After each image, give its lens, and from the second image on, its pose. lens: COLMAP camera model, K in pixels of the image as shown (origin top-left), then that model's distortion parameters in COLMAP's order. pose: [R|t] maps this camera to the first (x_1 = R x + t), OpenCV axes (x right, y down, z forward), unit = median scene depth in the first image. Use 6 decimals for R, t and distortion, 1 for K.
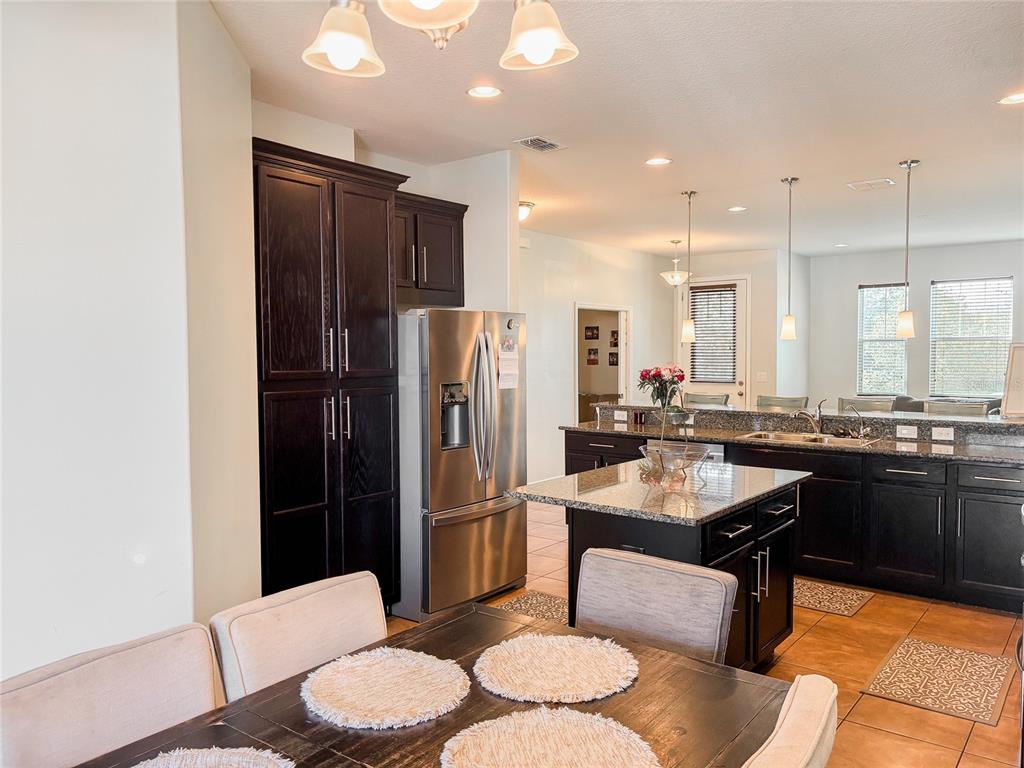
lens RADIAL K [[768.9, 0, 513.2], [0, 768.9, 384.2], [0, 0, 1]] dist [0.037773, -0.047801]
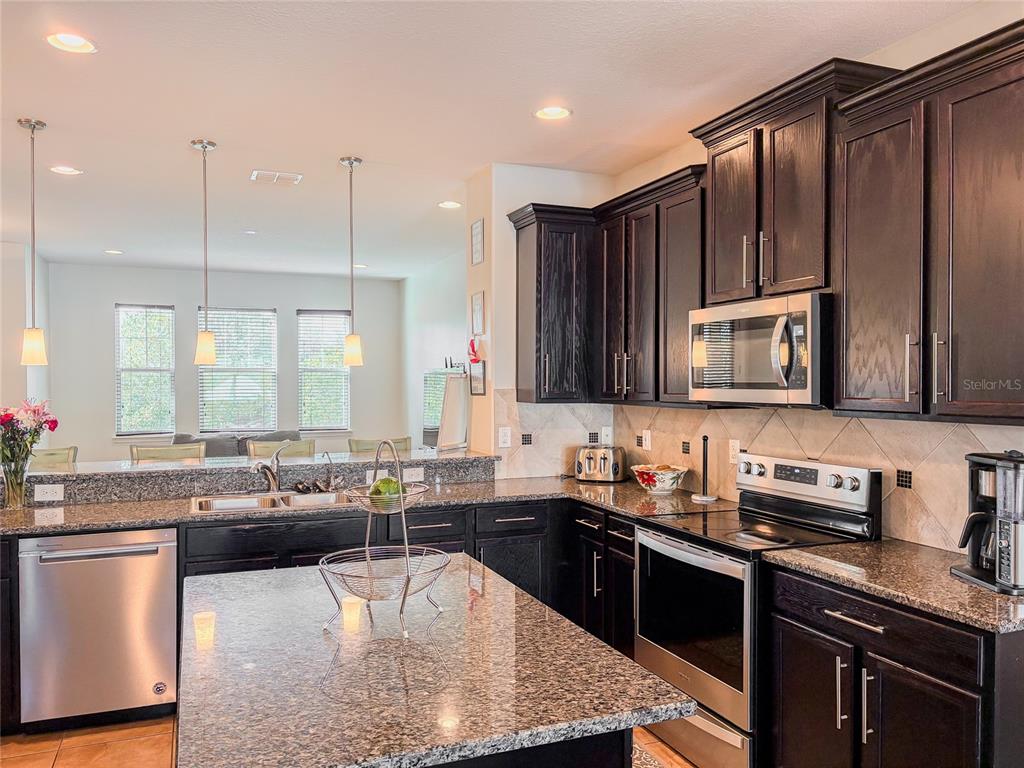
lens RADIAL K [[768.9, 0, 513.7], [0, 768.9, 383.8], [0, 0, 1]] dist [0.037773, -0.047801]
pose [[0.490528, 0.002993, 0.871420, -0.075272], [0.035441, 0.999098, -0.023381, -0.007662], [-0.870704, 0.042353, 0.489980, 0.232716]]
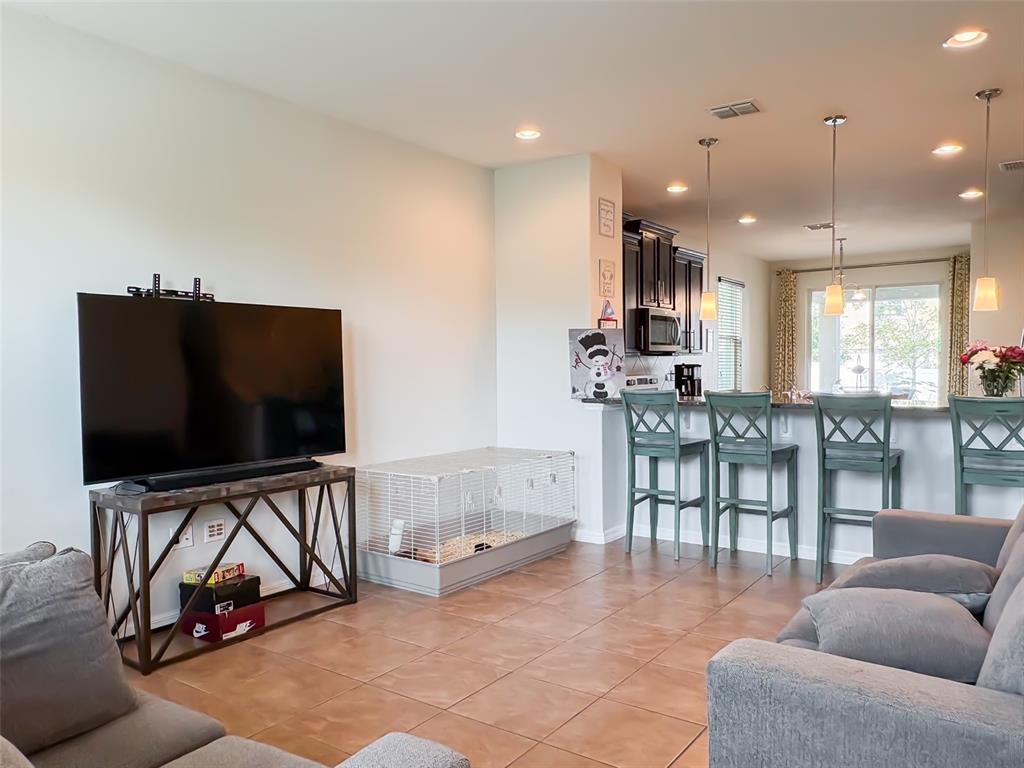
lens RADIAL K [[764.5, 0, 512.5], [0, 764.5, 386.4], [0, 0, 1]] dist [0.002225, 0.000852]
pose [[-0.999061, 0.015337, -0.040512, 0.432416], [0.012268, 0.997113, 0.074940, -0.027708], [0.041544, 0.074372, -0.996365, 1.061825]]
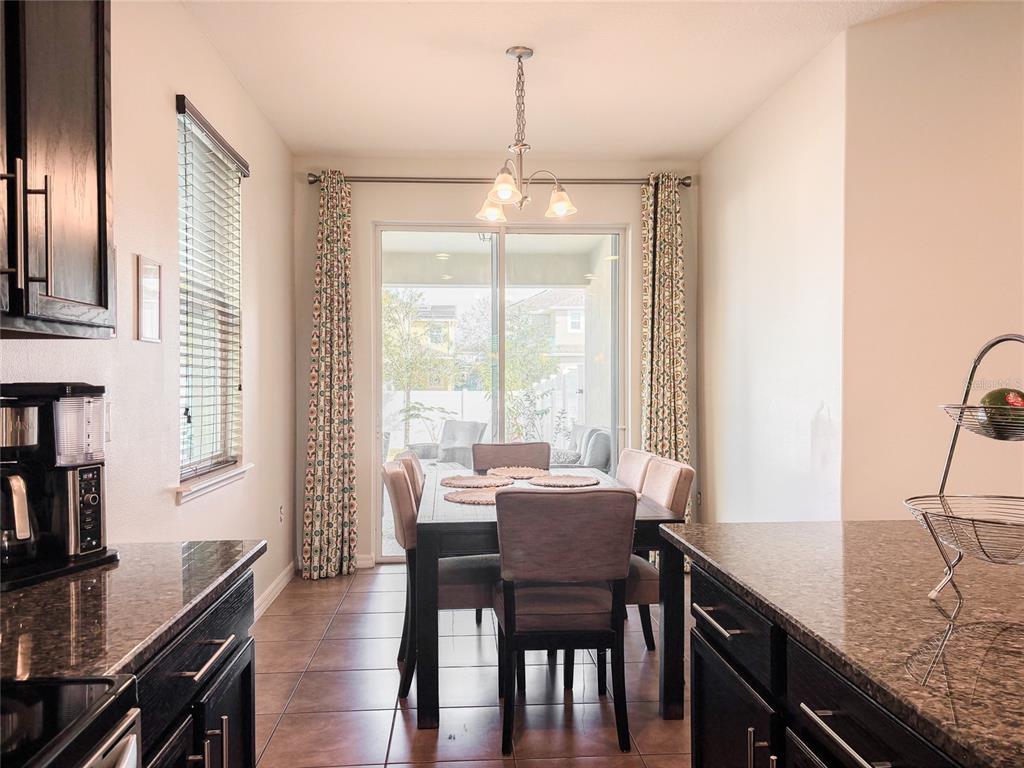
lens RADIAL K [[768.9, 0, 510.6], [0, 768.9, 384.8], [0, 0, 1]] dist [0.037773, -0.047801]
pose [[-0.741412, 0.011319, -0.670954, 0.232512], [-0.022050, 0.998907, 0.041217, 0.005992], [0.670687, 0.045353, -0.740352, 0.396551]]
